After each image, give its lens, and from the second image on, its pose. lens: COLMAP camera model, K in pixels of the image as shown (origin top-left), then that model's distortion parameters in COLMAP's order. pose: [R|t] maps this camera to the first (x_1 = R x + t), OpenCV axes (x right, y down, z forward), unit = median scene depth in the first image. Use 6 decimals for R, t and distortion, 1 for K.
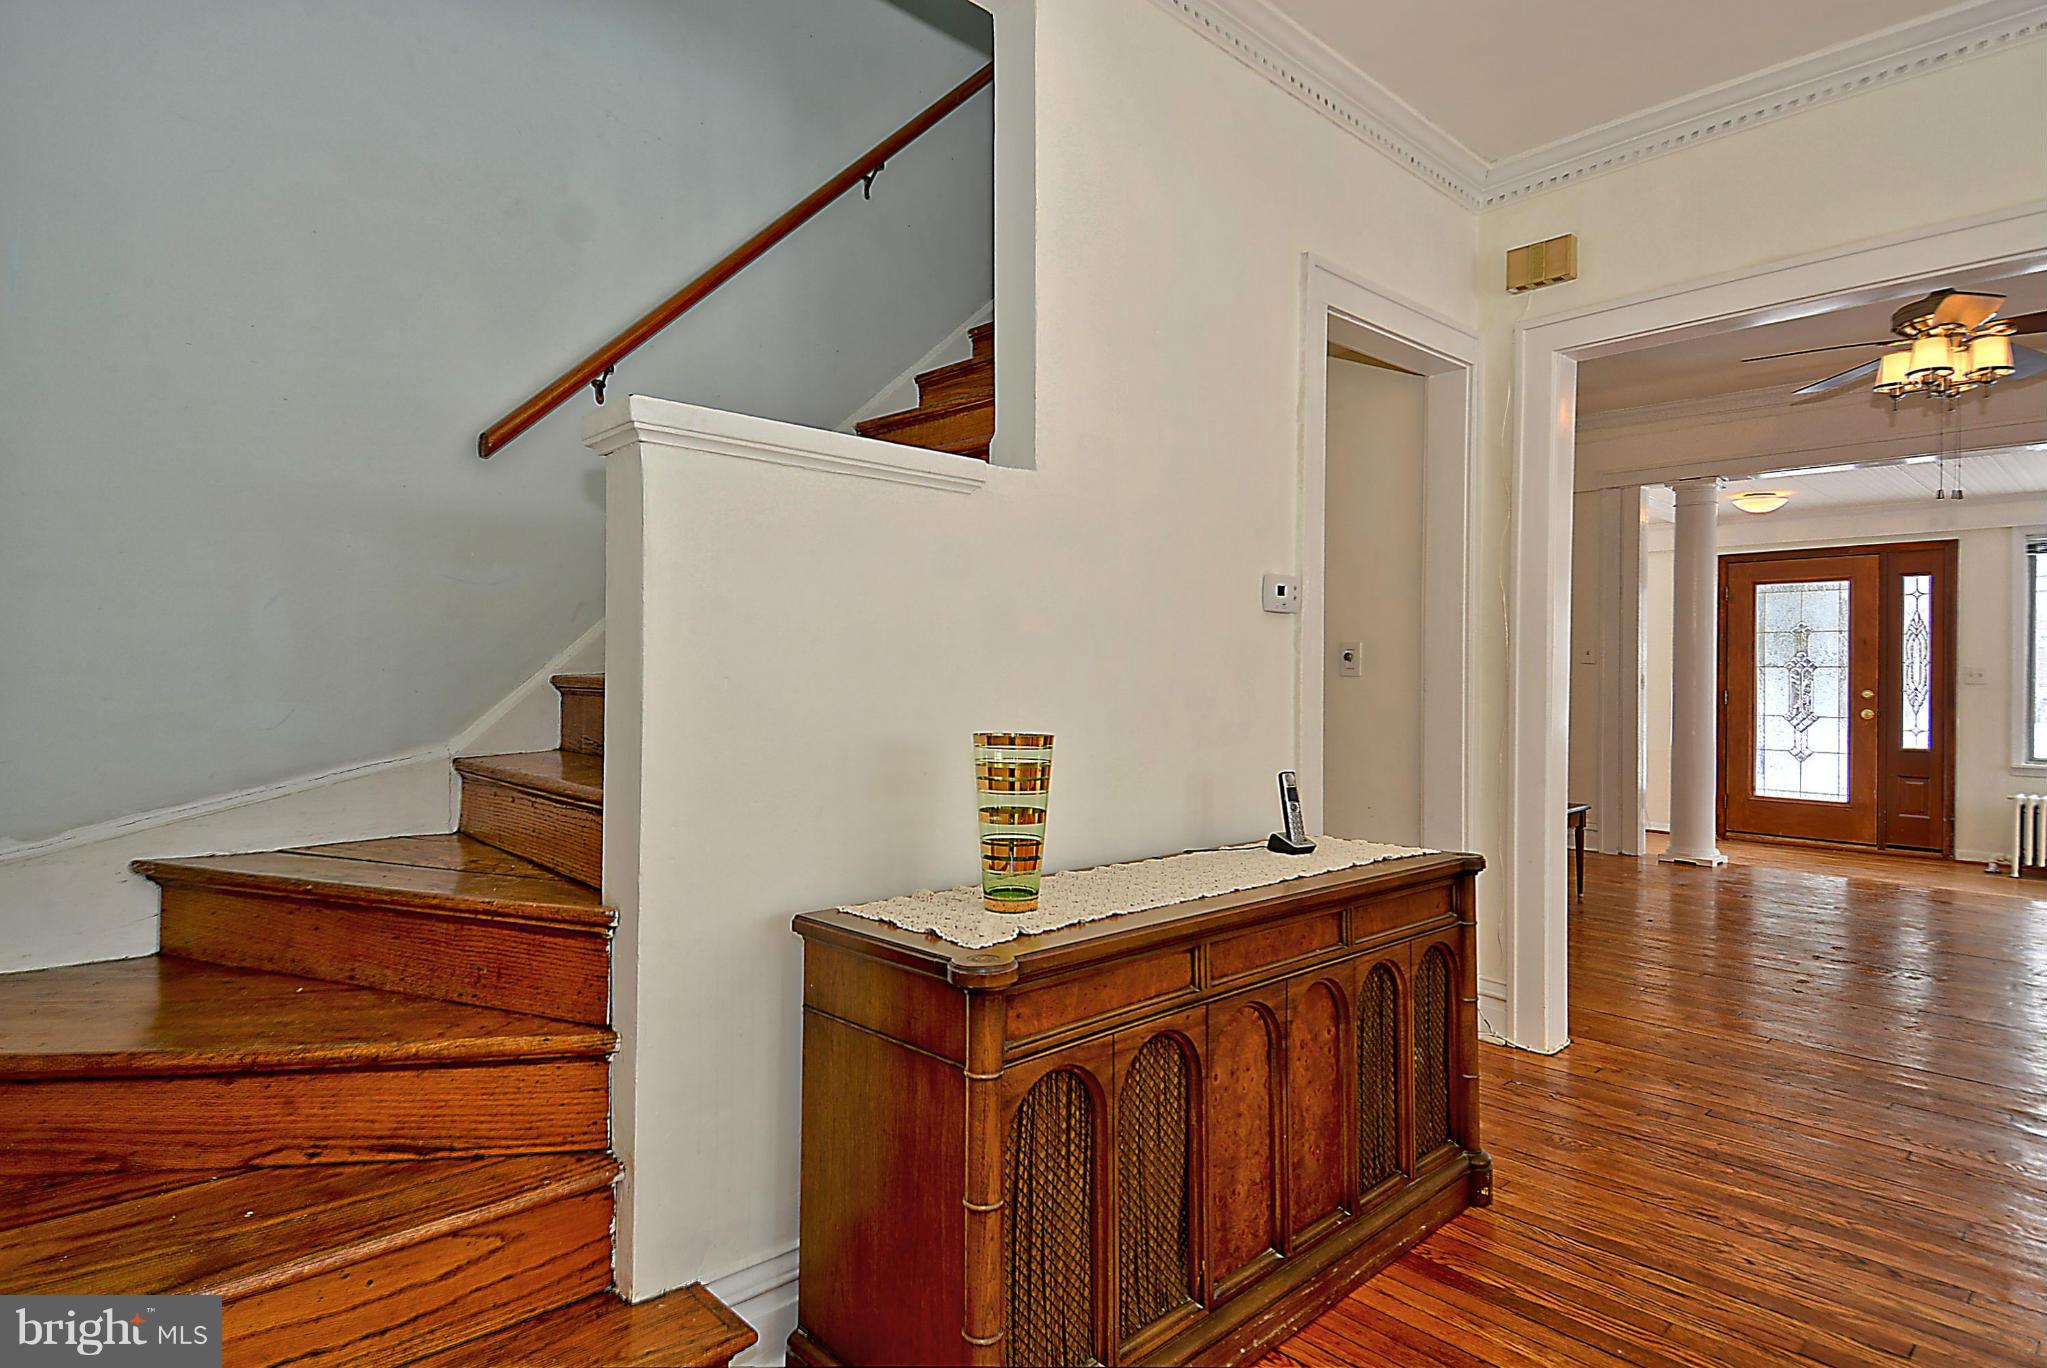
lens RADIAL K [[1102.5, 0, 1020.5], [0, 1102.5, 678.2], [0, 0, 1]] dist [0.052930, -0.003404]
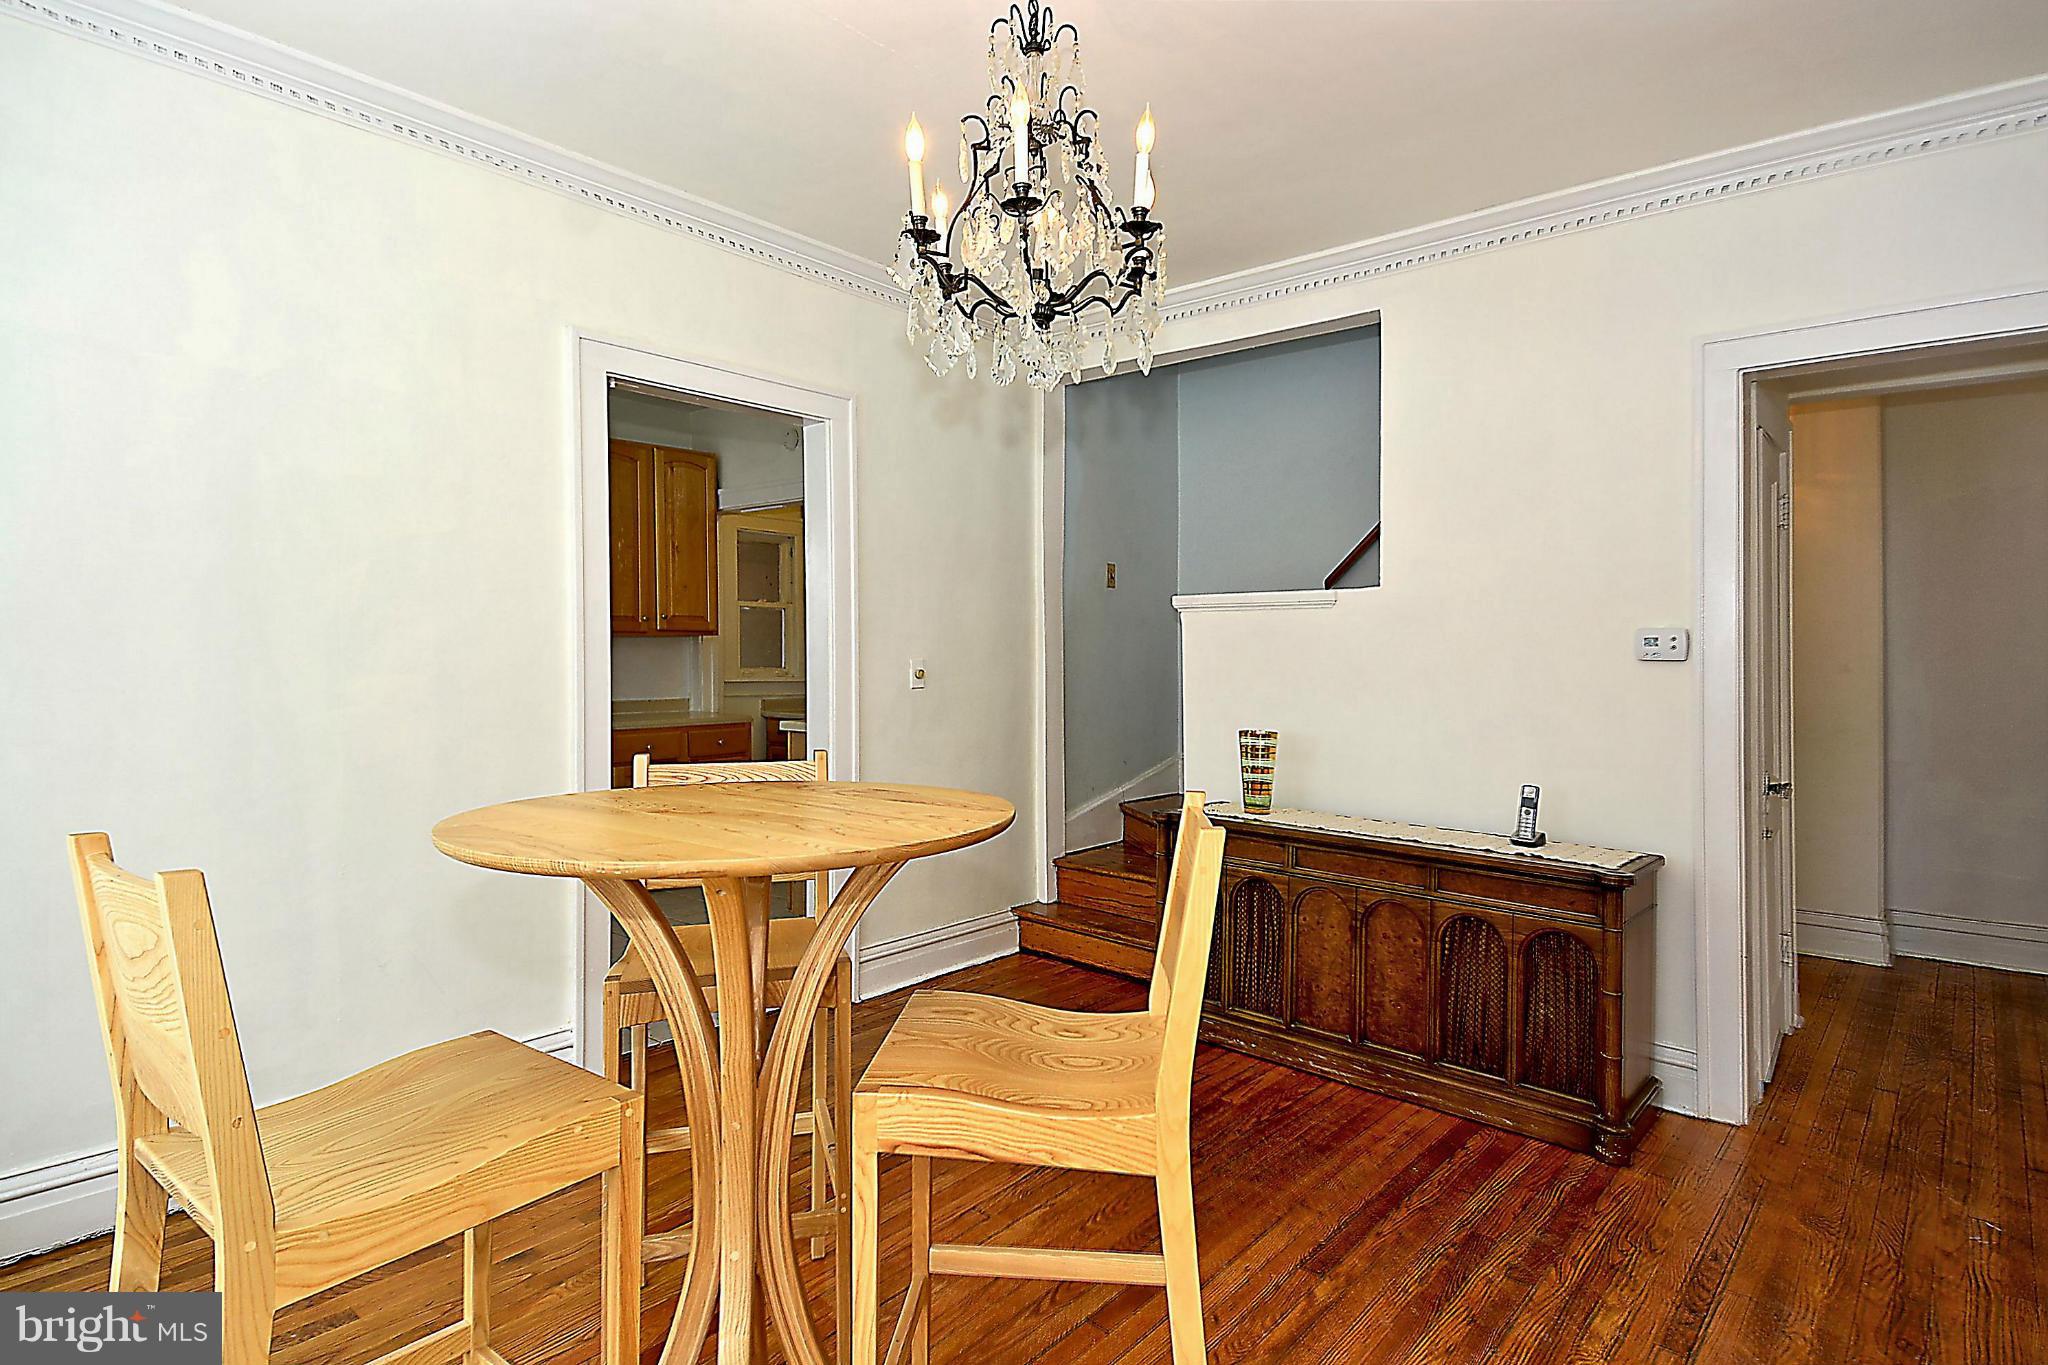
lens RADIAL K [[1103.1, 0, 1030.2], [0, 1103.1, 679.1], [0, 0, 1]] dist [0.052930, -0.003404]
pose [[0.052781, 0.005881, -0.998589, 1.960651], [-0.007800, 0.999955, 0.005477, -0.055780], [0.998576, 0.007500, 0.052825, 0.411160]]
